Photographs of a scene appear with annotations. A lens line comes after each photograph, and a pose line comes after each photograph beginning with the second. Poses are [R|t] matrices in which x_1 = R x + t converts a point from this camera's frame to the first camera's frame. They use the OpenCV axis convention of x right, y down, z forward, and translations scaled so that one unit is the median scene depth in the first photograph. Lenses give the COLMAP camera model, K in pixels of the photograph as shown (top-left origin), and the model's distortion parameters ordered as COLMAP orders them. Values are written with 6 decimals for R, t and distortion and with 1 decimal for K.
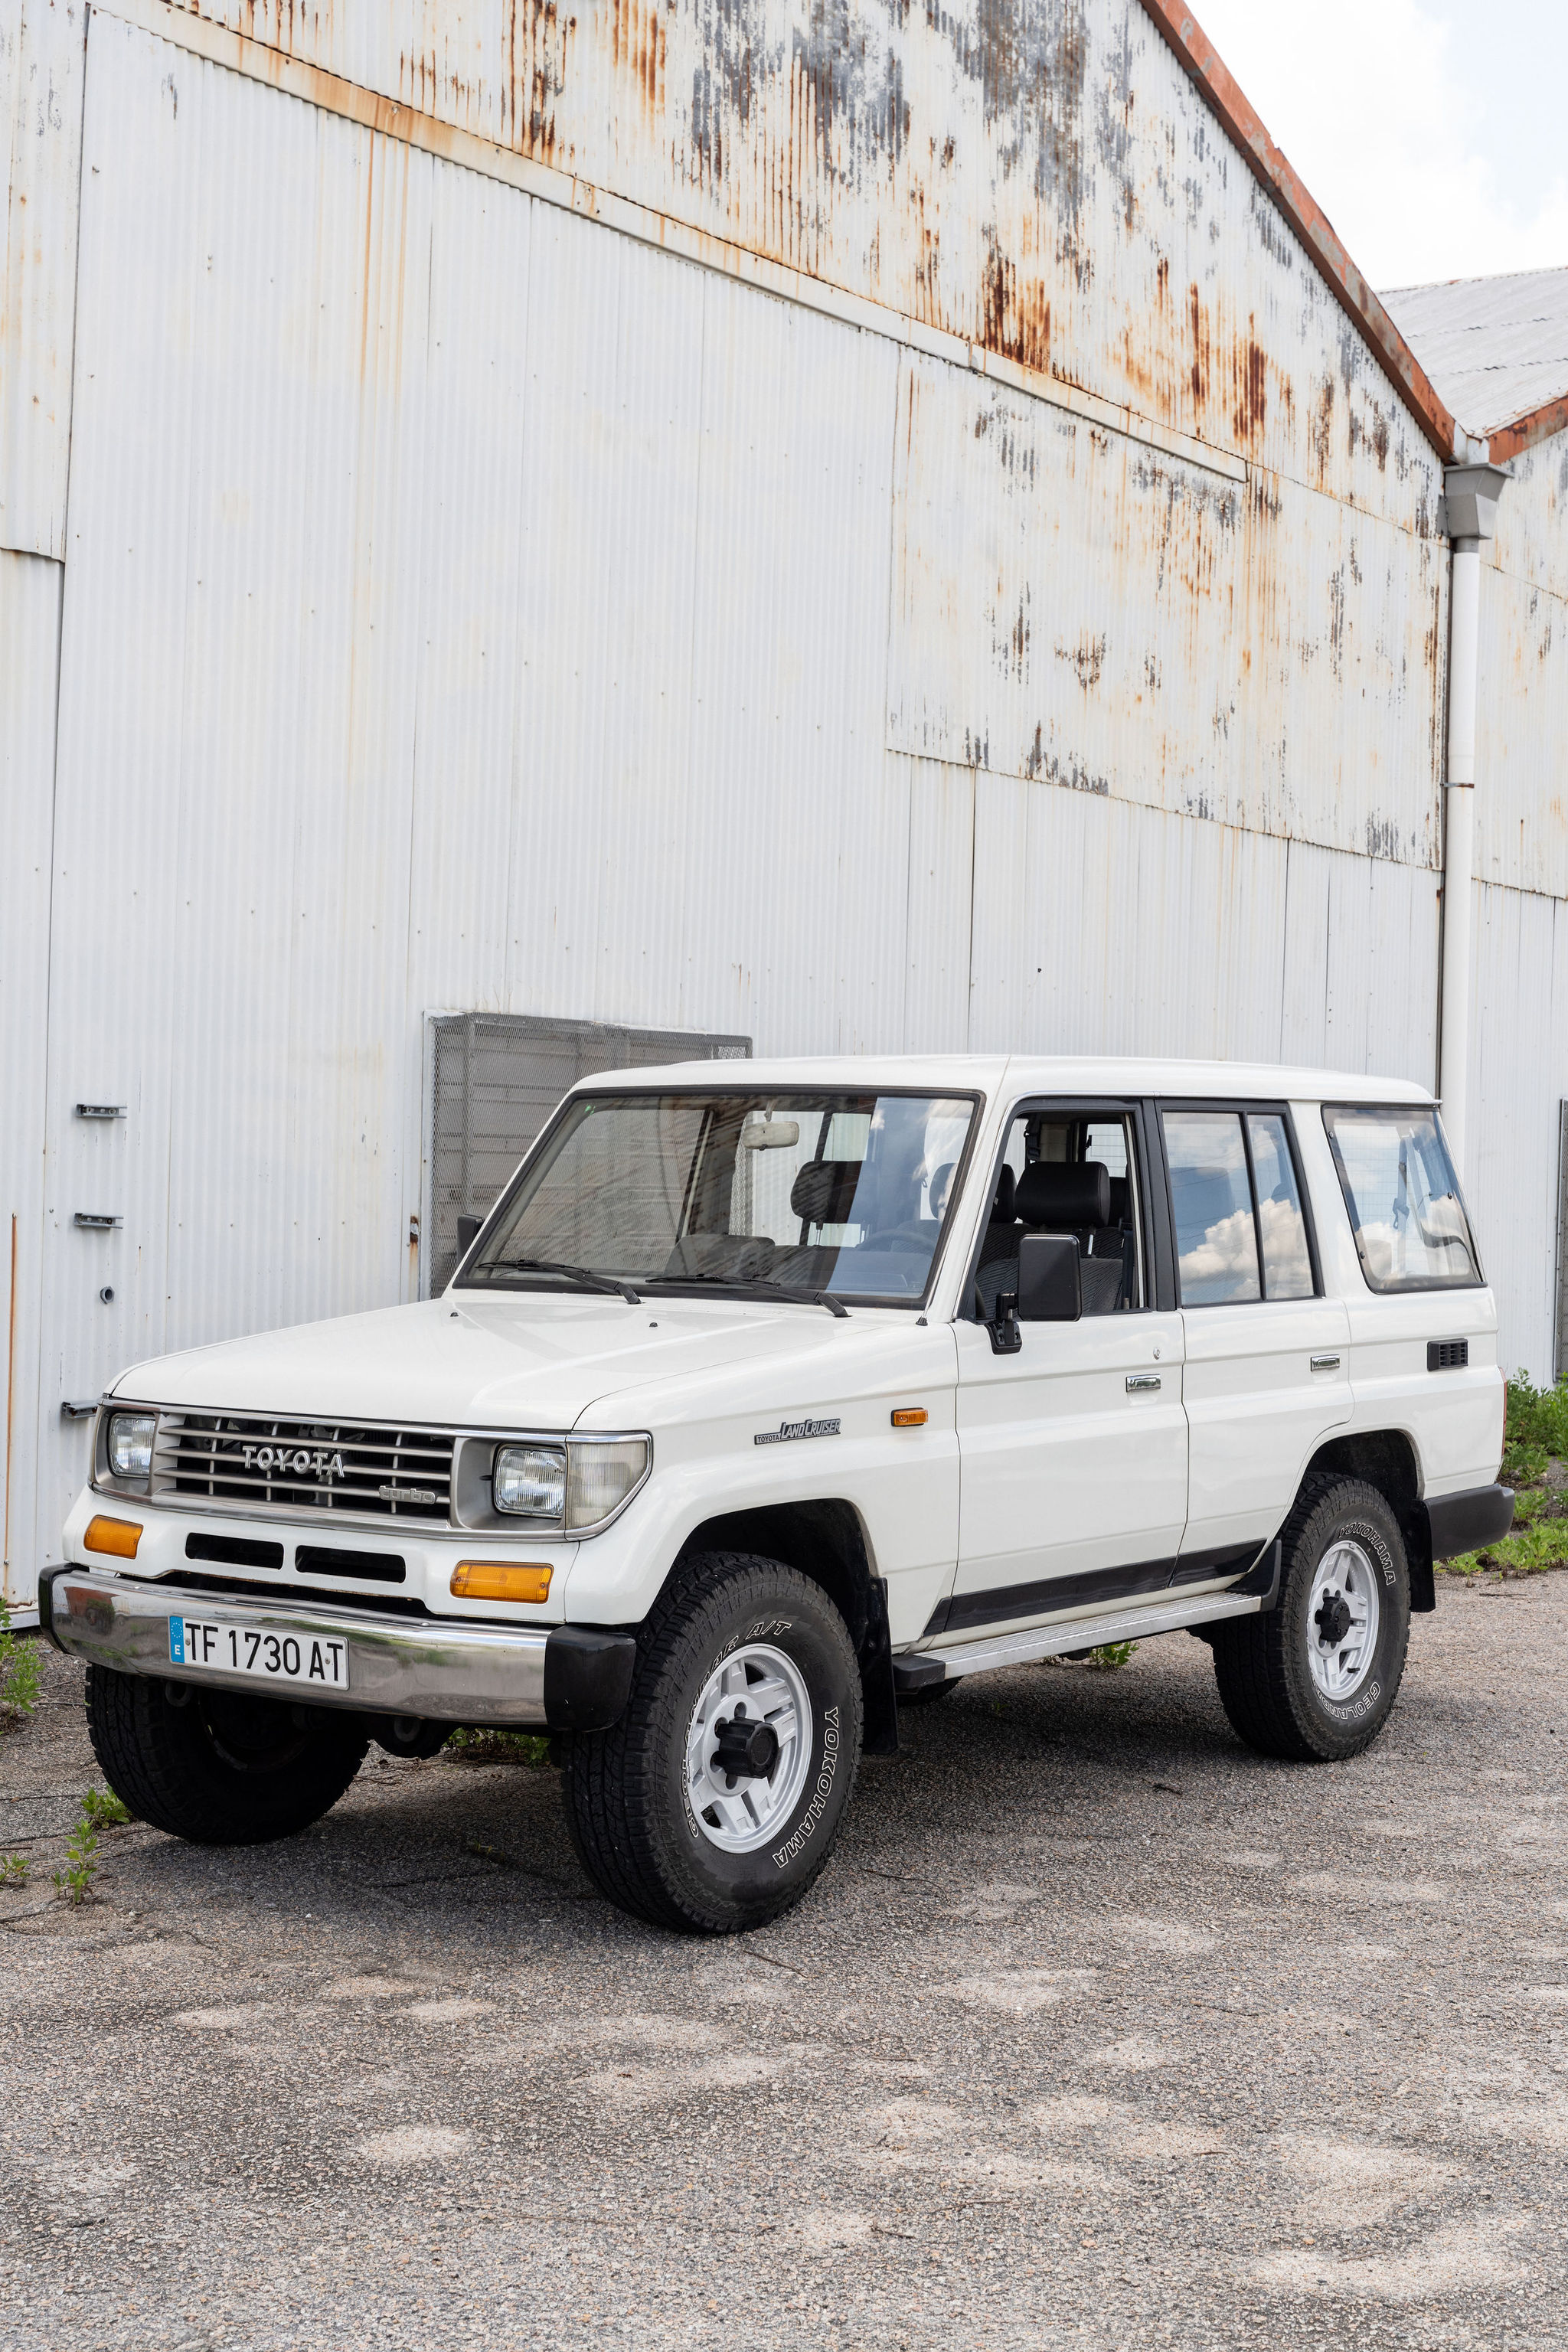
lens RADIAL K [[3448.8, 0, 789.4], [0, 3448.8, 1181.1], [0, 0, 1]] dist [0.012215, -0.007489]
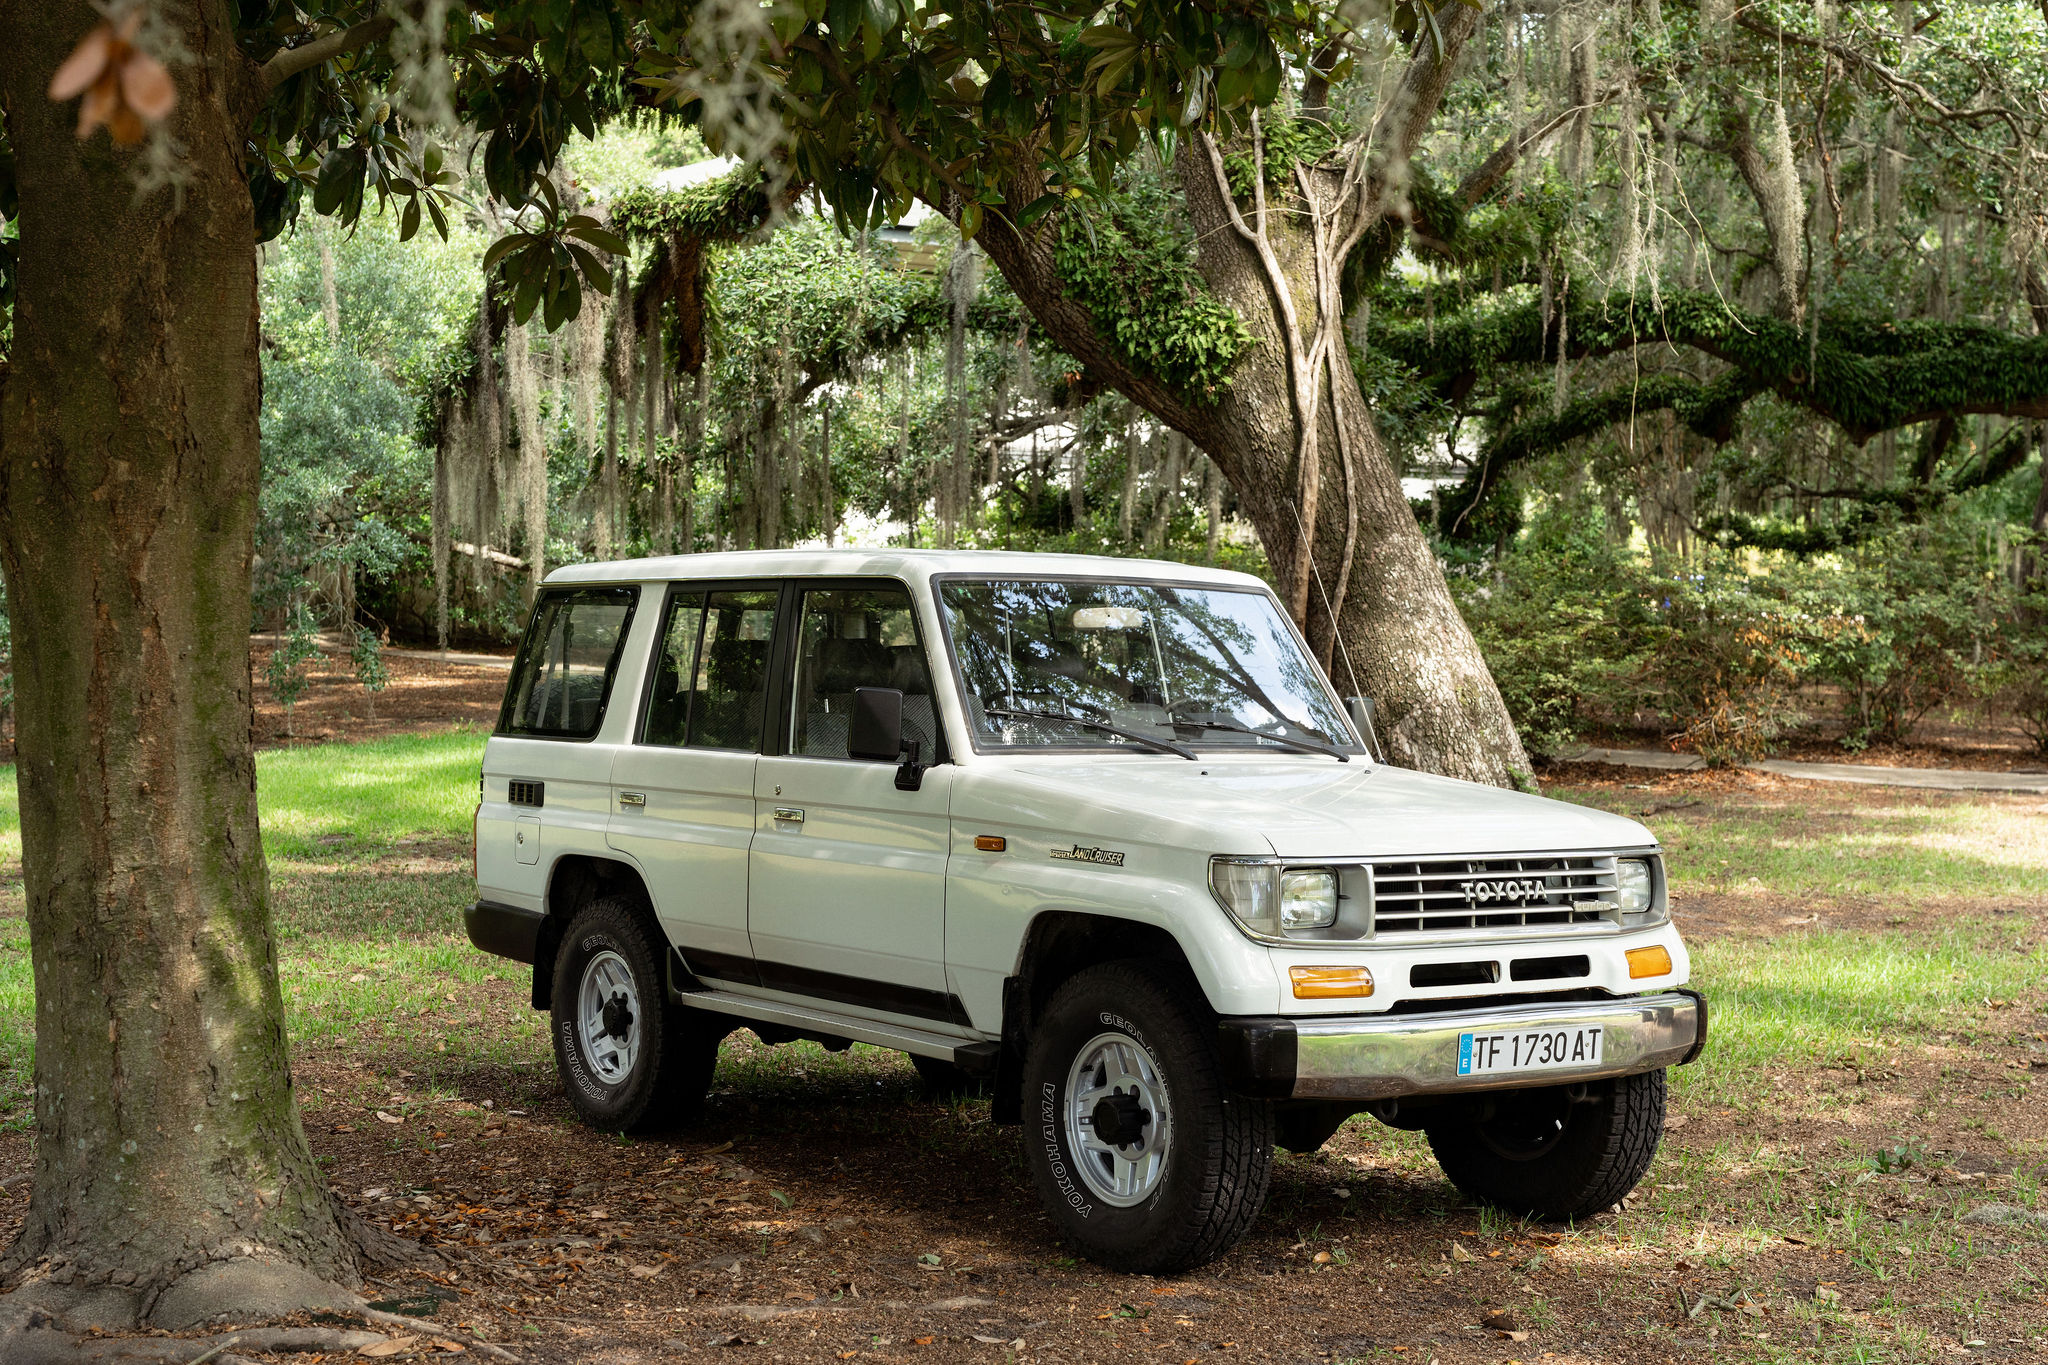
lens RADIAL K [[3083.6, 0, 989.3], [0, 3083.6, 678.4], [0, 0, 1]] dist [0.010759, -0.032882]
pose [[0.305174, -0.013993, 0.952194, -1.208908], [-0.001617, 0.999883, 0.015212, -0.008677], [-0.952295, -0.006182, 0.305116, 0.836689]]
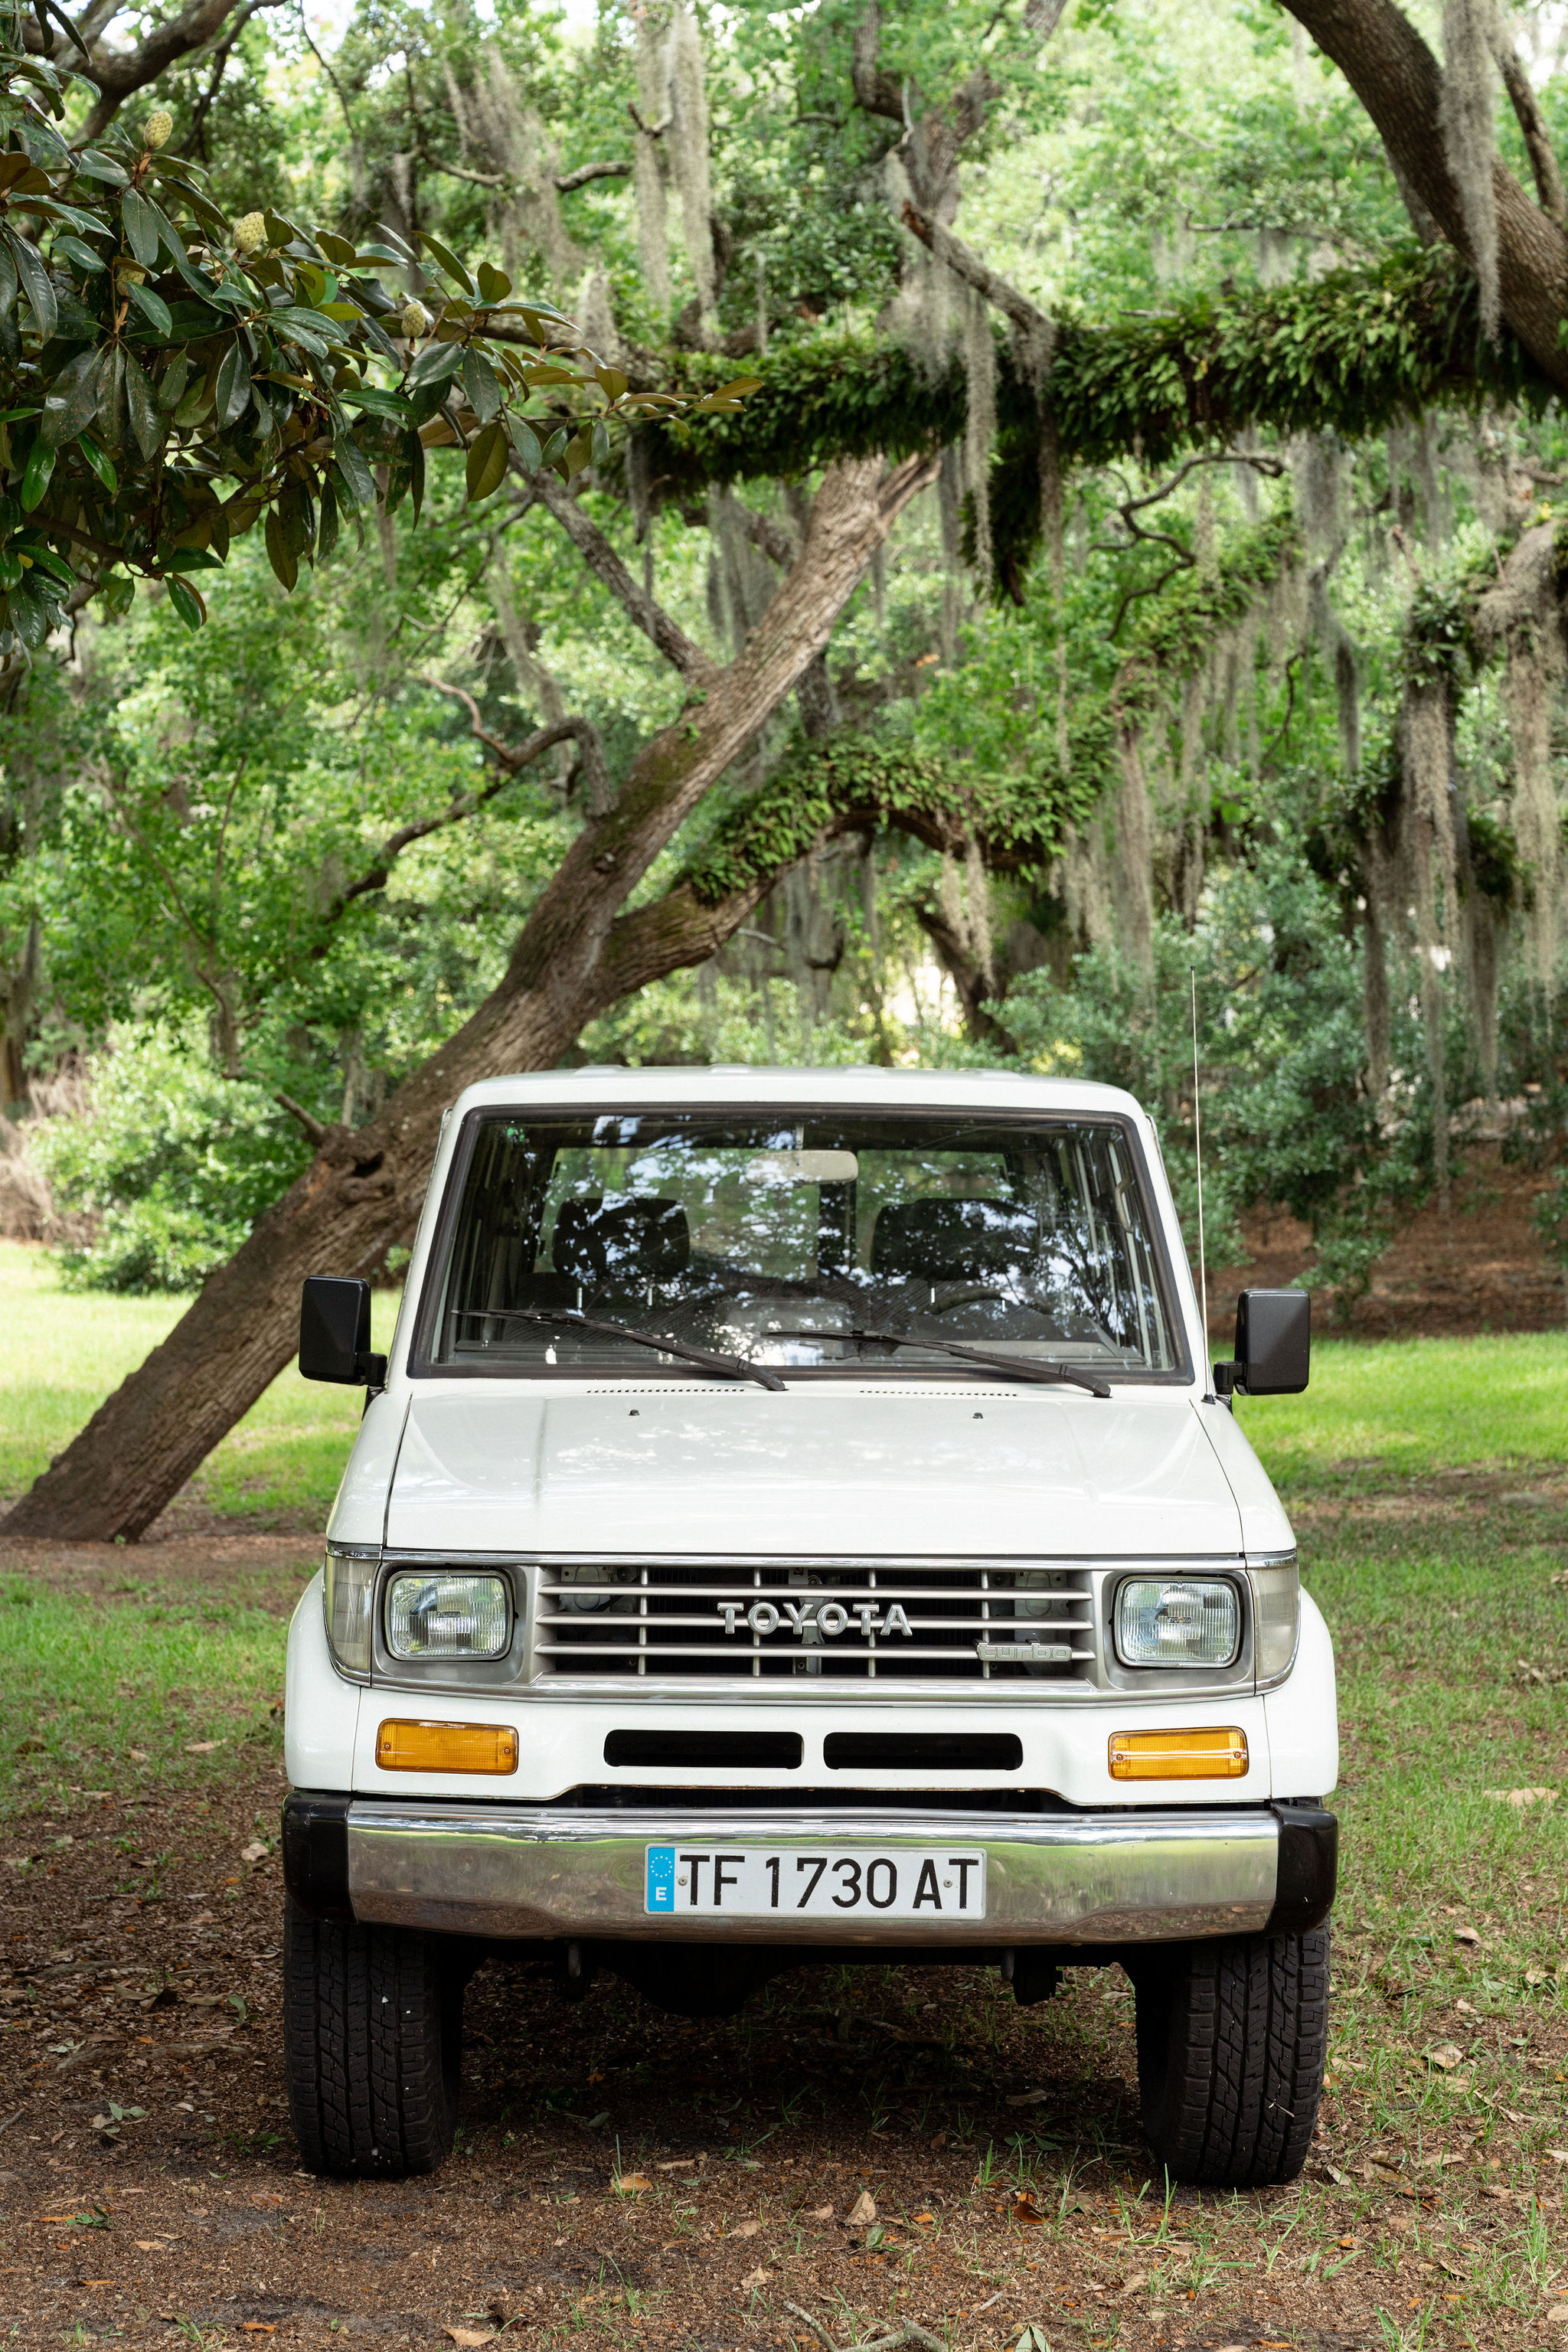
lens RADIAL K [[4589.2, 0, 787.8], [0, 4589.2, 1185.6], [0, 0, 1]] dist [-0.027694, 0.223133]
pose [[0.799268, -0.007419, 0.600929, -0.724326], [0.007979, 0.999967, 0.001732, -0.011969], [-0.600922, 0.003411, 0.799300, 0.226276]]
